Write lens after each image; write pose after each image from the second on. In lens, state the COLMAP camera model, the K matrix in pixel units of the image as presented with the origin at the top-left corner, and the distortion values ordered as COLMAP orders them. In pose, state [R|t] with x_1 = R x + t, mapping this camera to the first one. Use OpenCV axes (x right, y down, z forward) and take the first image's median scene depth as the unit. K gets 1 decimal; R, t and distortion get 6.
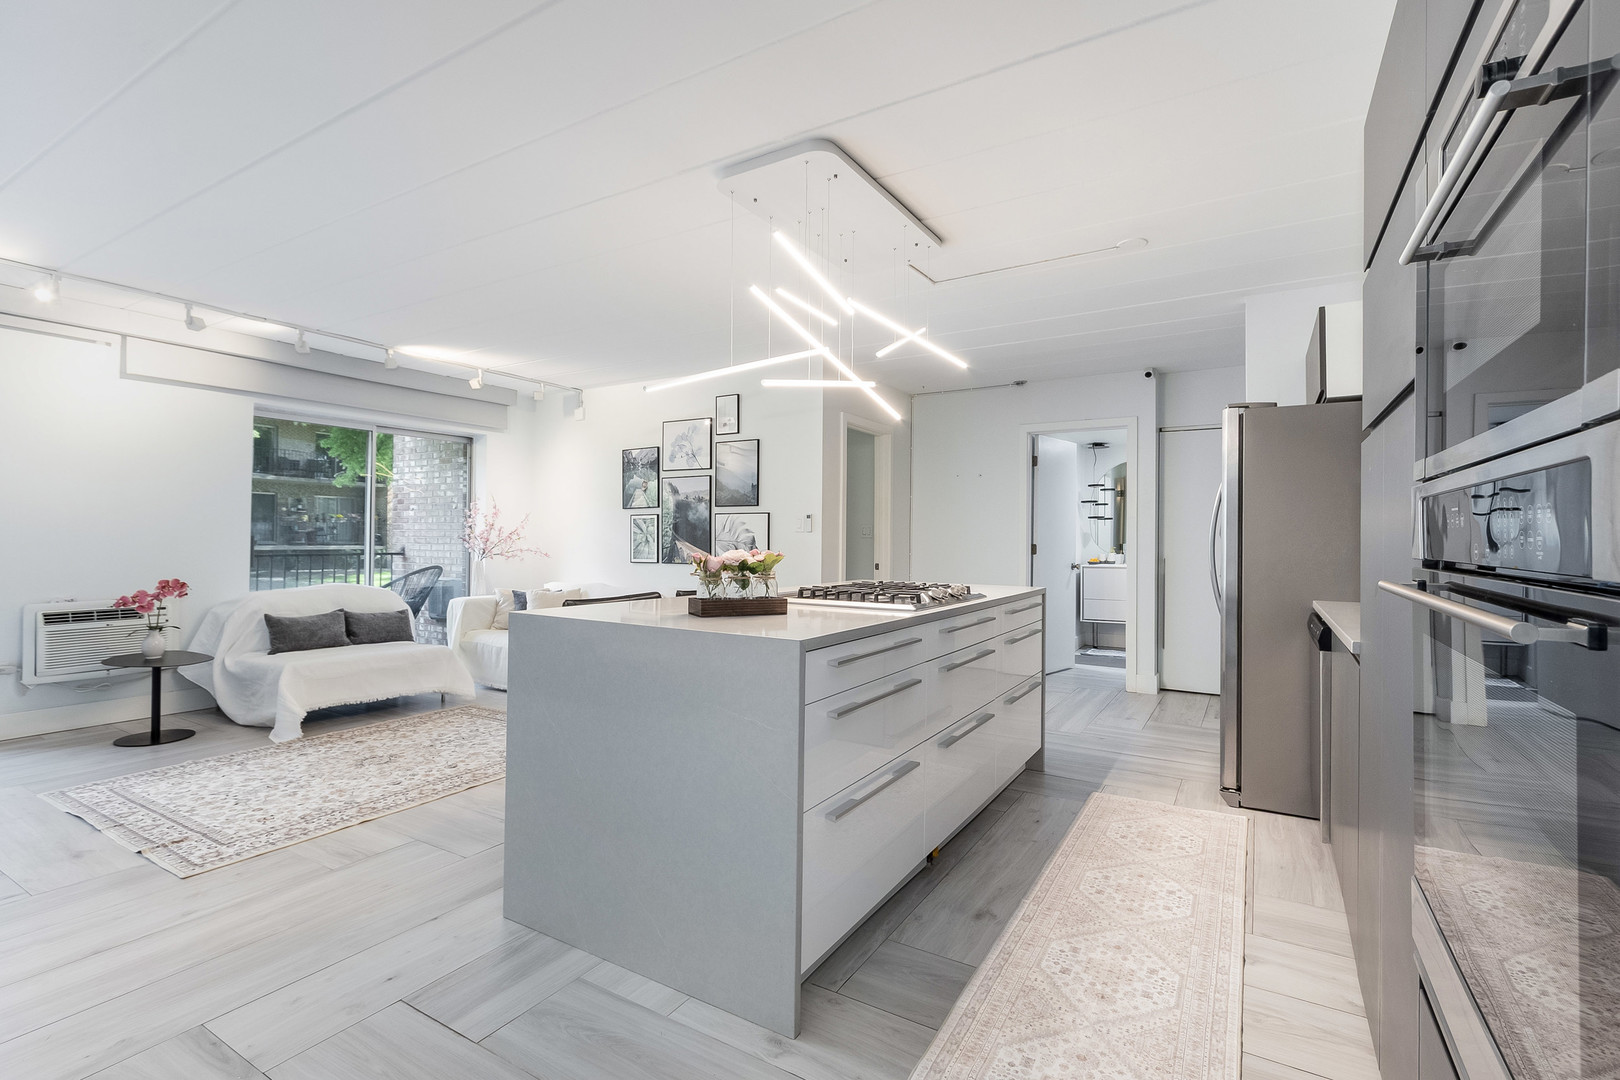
lens RADIAL K [[755.3, 0, 804.0], [0, 755.3, 533.1], [0, 0, 1]] dist [0.010801, -0.006660]
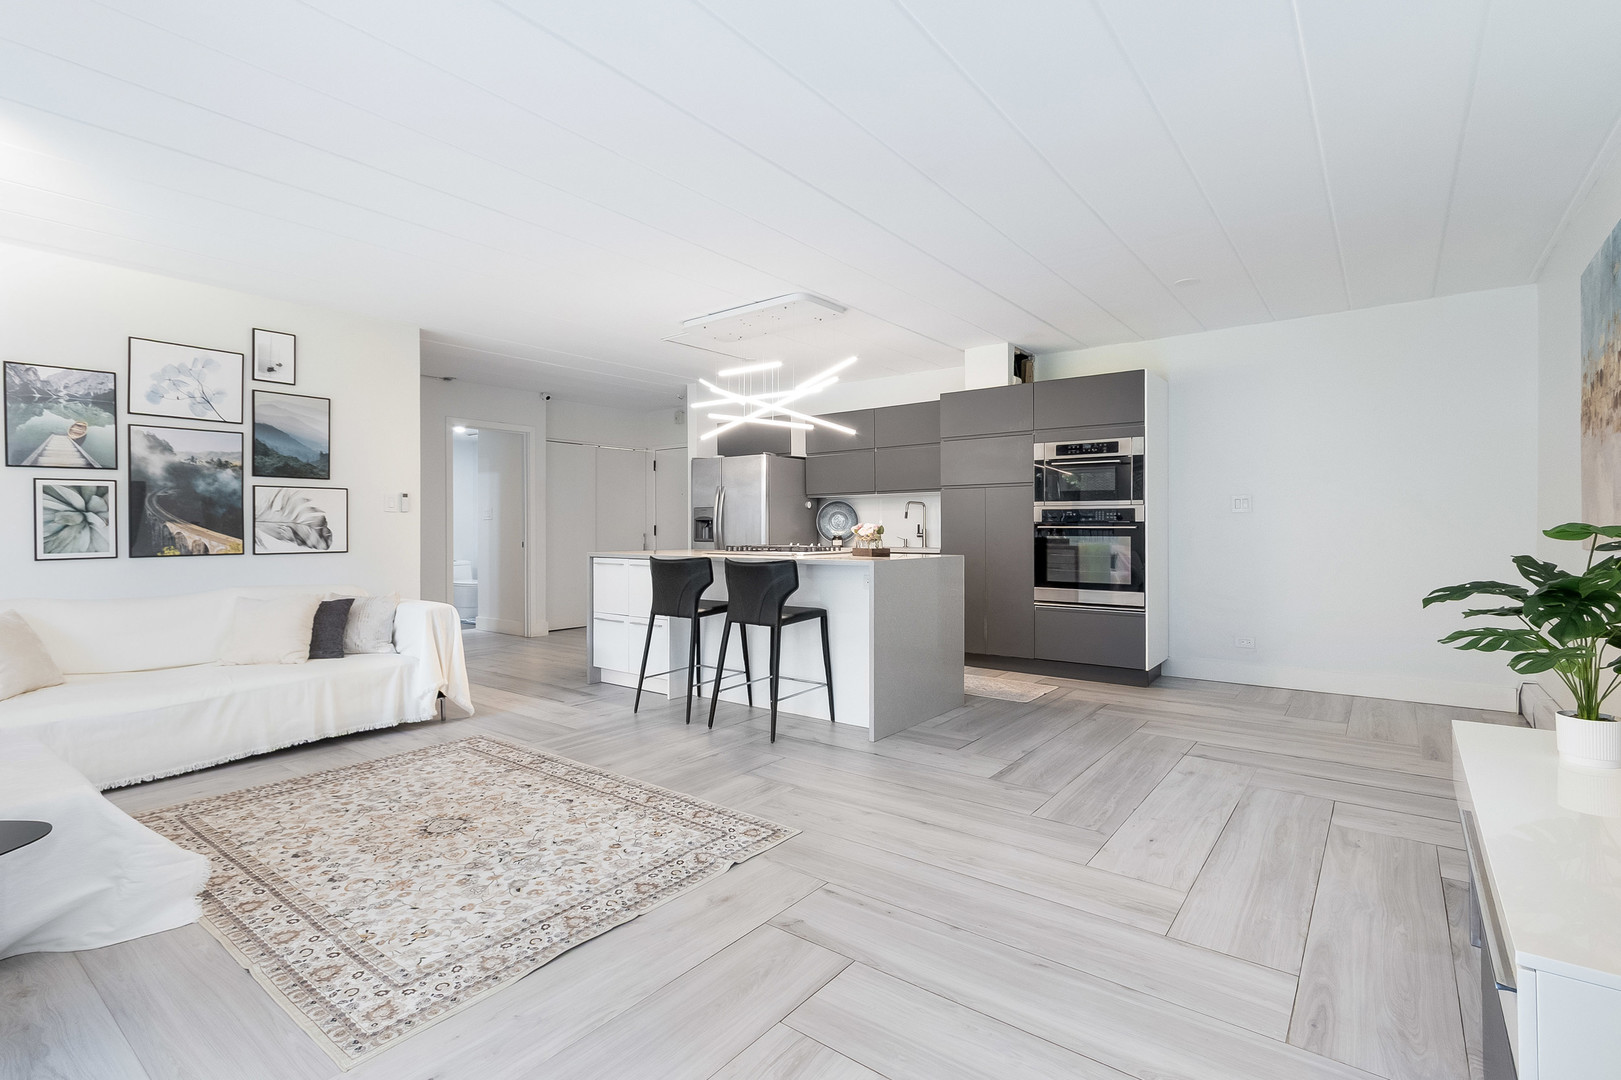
lens RADIAL K [[755.8, 0, 816.0], [0, 755.8, 523.9], [0, 0, 1]] dist [0.010801, -0.006660]
pose [[0.094708, -0.005164, 0.995492, -1.438320], [-0.004245, 0.999975, 0.005591, 0.009576], [-0.995496, -0.004755, 0.094683, 0.672223]]
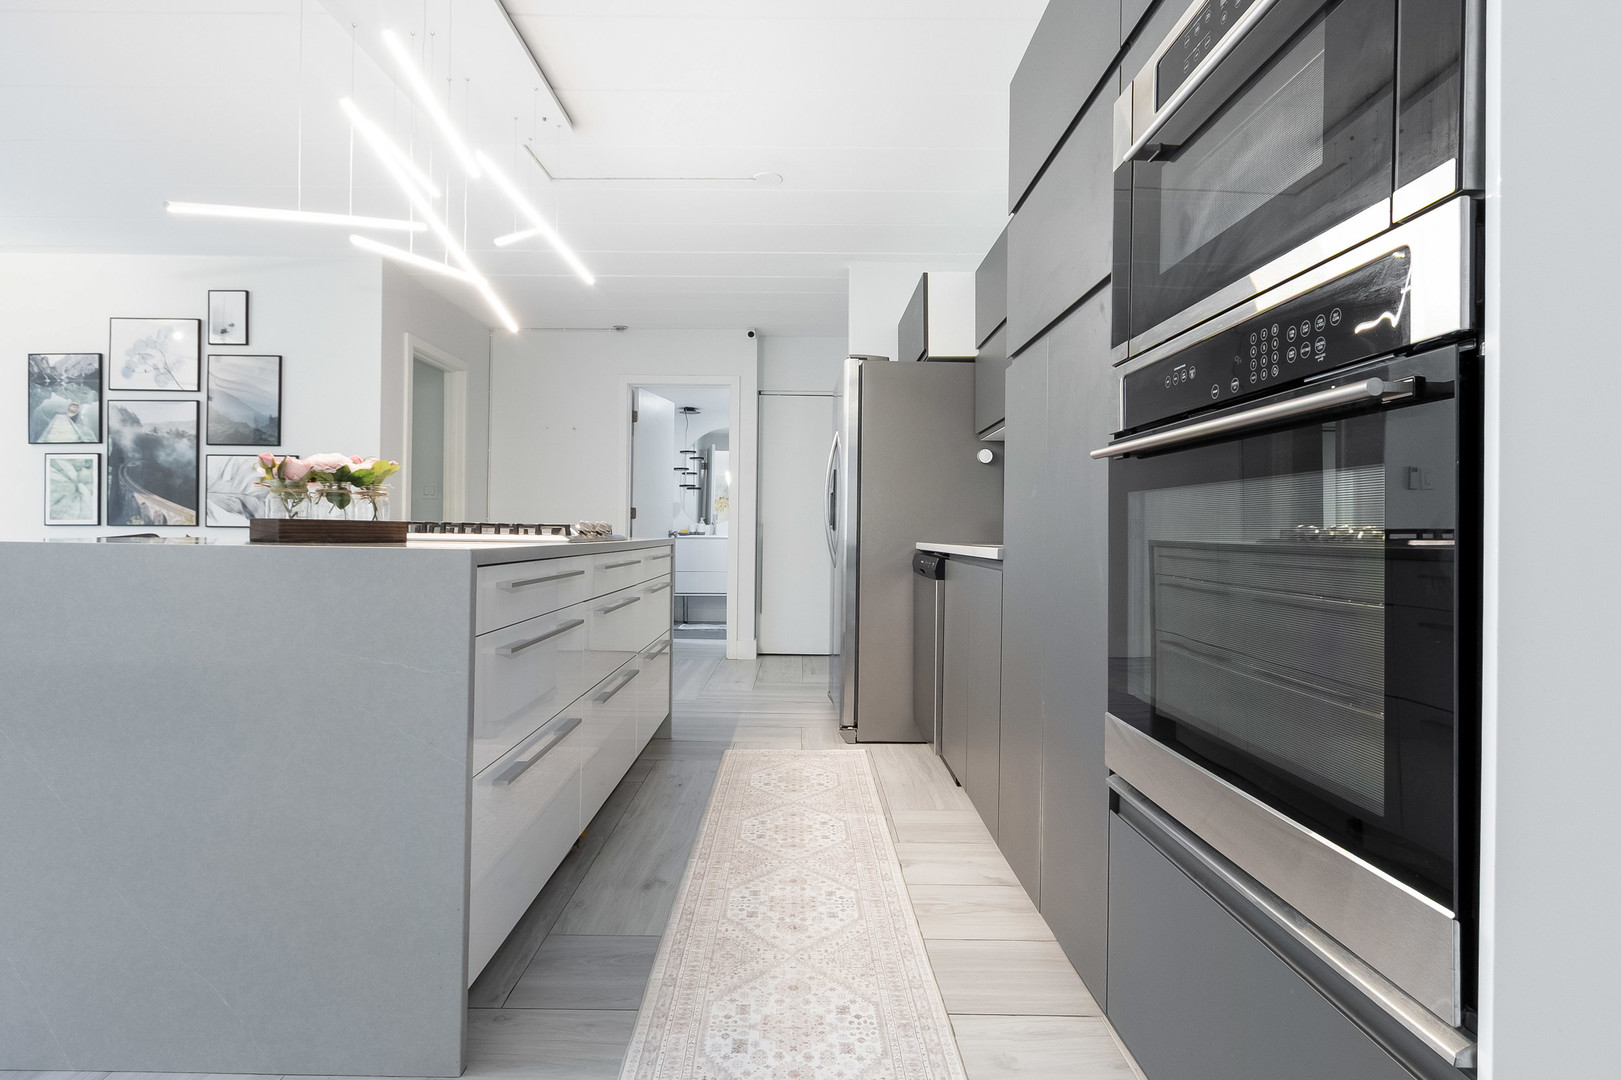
lens RADIAL K [[834.9, 0, 812.7], [0, 834.9, 527.2], [0, 0, 1]] dist [-0.001879, -0.003325]
pose [[0.849392, 0.004103, 0.527746, -0.082623], [-0.008060, 0.999954, 0.005198, 0.059539], [-0.527701, -0.008669, 0.849386, 0.059185]]
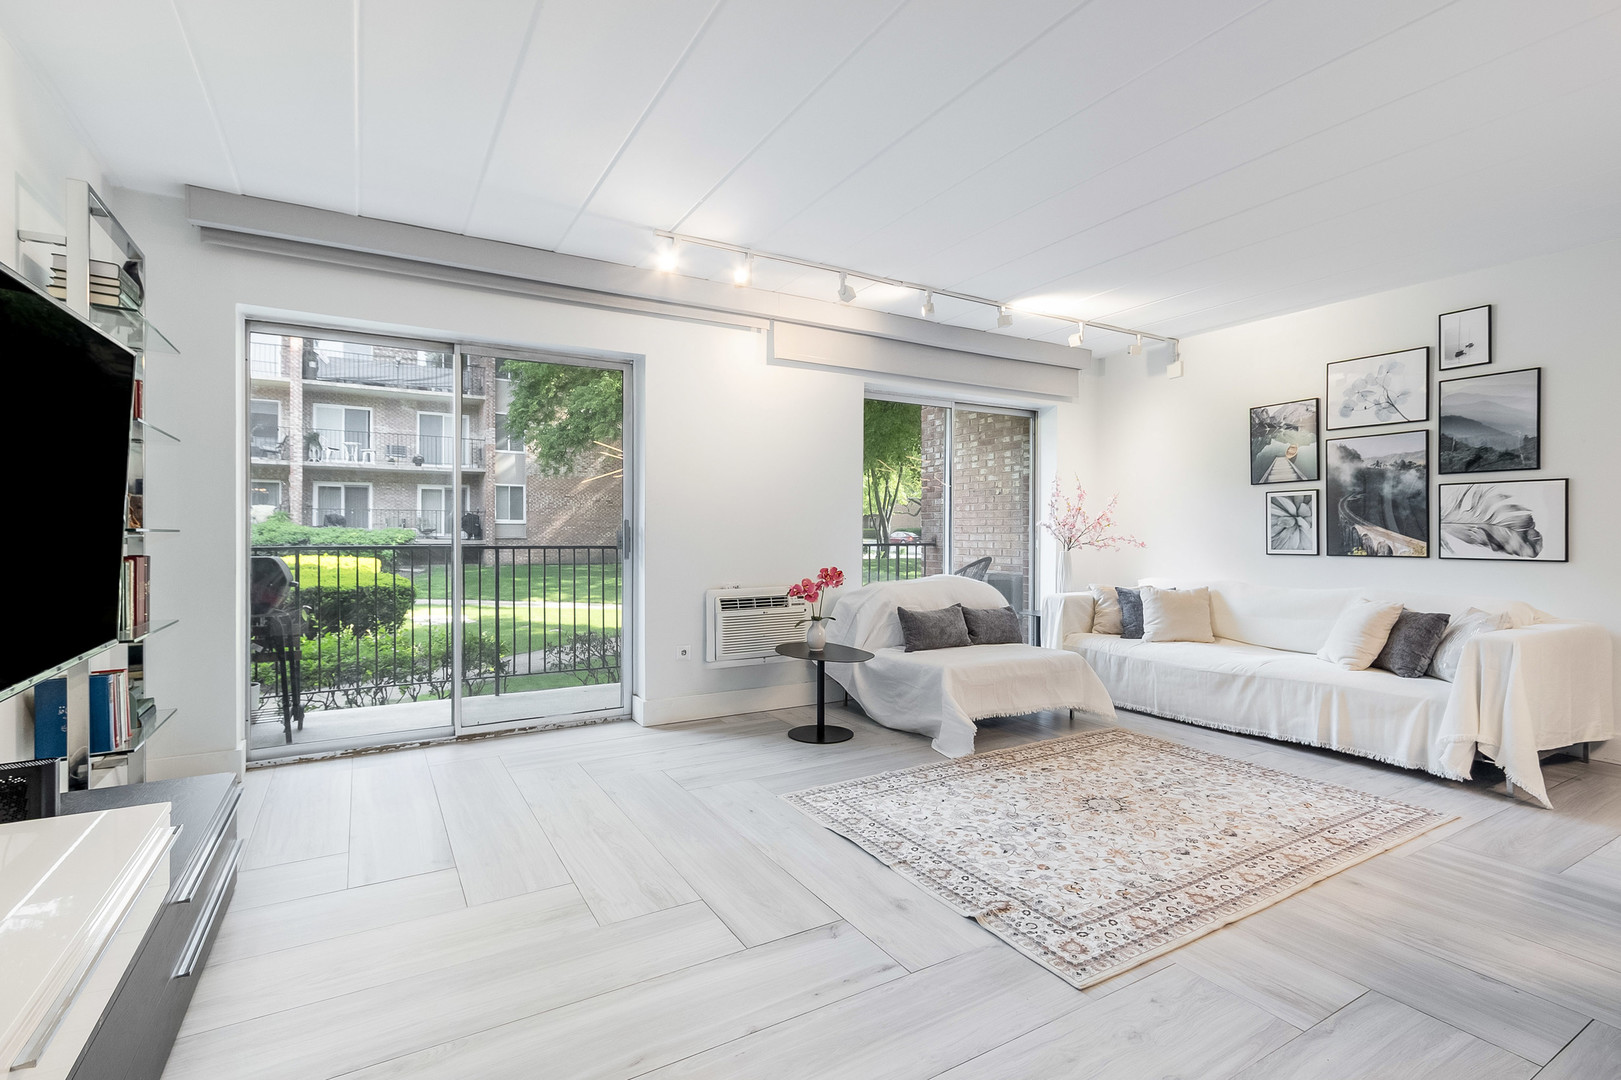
lens RADIAL K [[755.8, 0, 798.3], [0, 755.8, 536.3], [0, 0, 1]] dist [0.010801, -0.006660]
pose [[0.881275, -0.004553, -0.472583, -0.544932], [0.010365, 0.999899, 0.009695, 0.015781], [0.472491, -0.013443, 0.881233, 0.194356]]
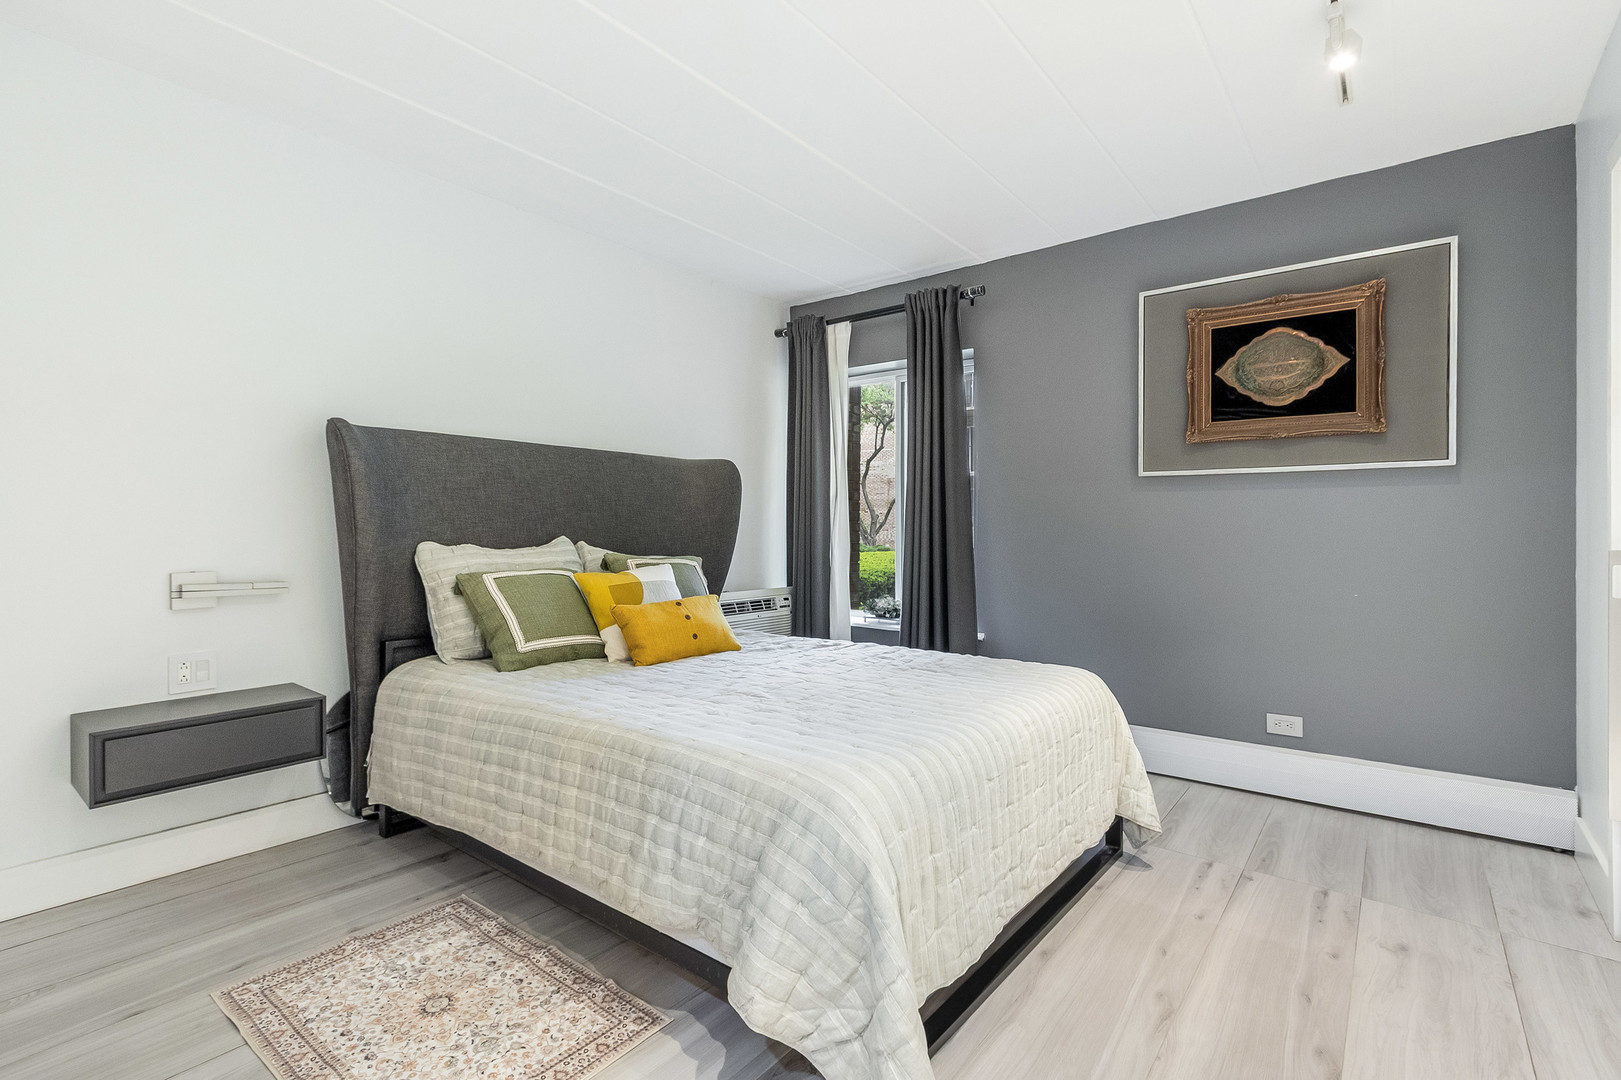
lens RADIAL K [[755.8, 0, 762.0], [0, 755.8, 531.3], [0, 0, 1]] dist [0.010801, -0.006660]
pose [[0.146306, -0.004101, 0.989231, -1.795560], [-0.006592, 0.999965, 0.005121, -0.438029], [-0.989217, -0.007270, 0.146274, 0.452385]]
